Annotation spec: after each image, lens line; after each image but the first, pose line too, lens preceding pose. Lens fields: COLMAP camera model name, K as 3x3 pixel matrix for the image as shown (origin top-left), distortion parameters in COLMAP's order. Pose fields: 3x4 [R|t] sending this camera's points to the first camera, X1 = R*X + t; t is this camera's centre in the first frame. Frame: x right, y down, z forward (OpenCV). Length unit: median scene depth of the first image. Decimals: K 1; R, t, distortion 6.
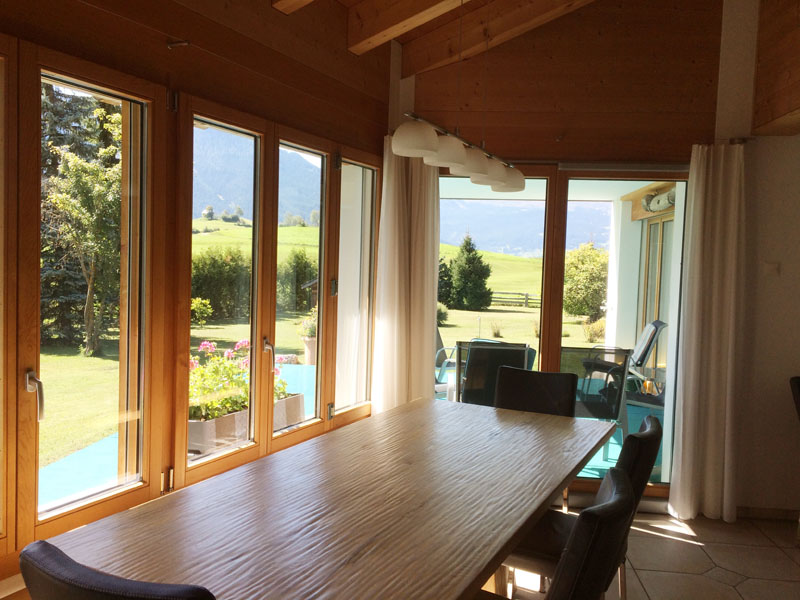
lens RADIAL K [[690.5, 0, 386.0], [0, 690.5, 302.4], [0, 0, 1]] dist [0.129295, -0.160901]
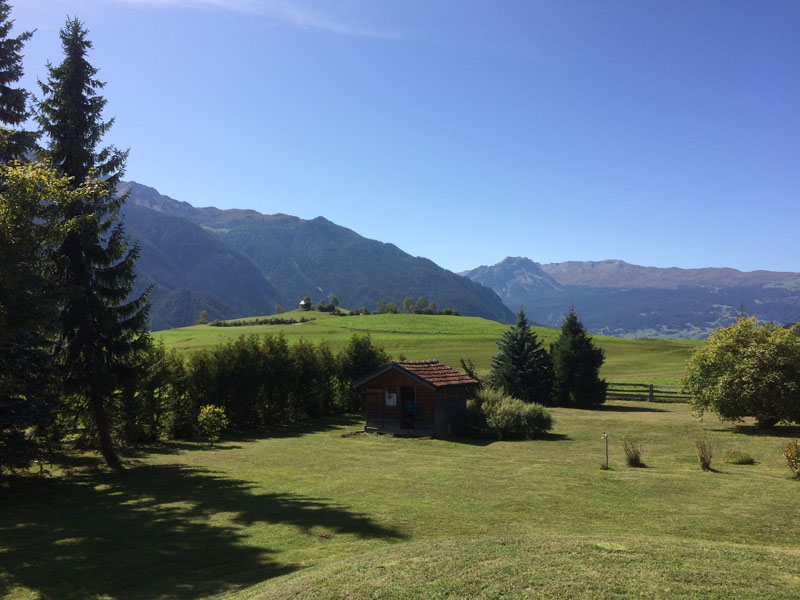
lens RADIAL K [[684.6, 0, 410.0], [0, 684.6, 310.6], [0, 0, 1]] dist [0.092343, -0.142222]
pose [[0.994259, -0.030364, -0.102604, 0.014266], [0.018704, 0.993447, -0.112749, -0.013428], [0.105355, 0.110183, 0.988312, 0.196923]]
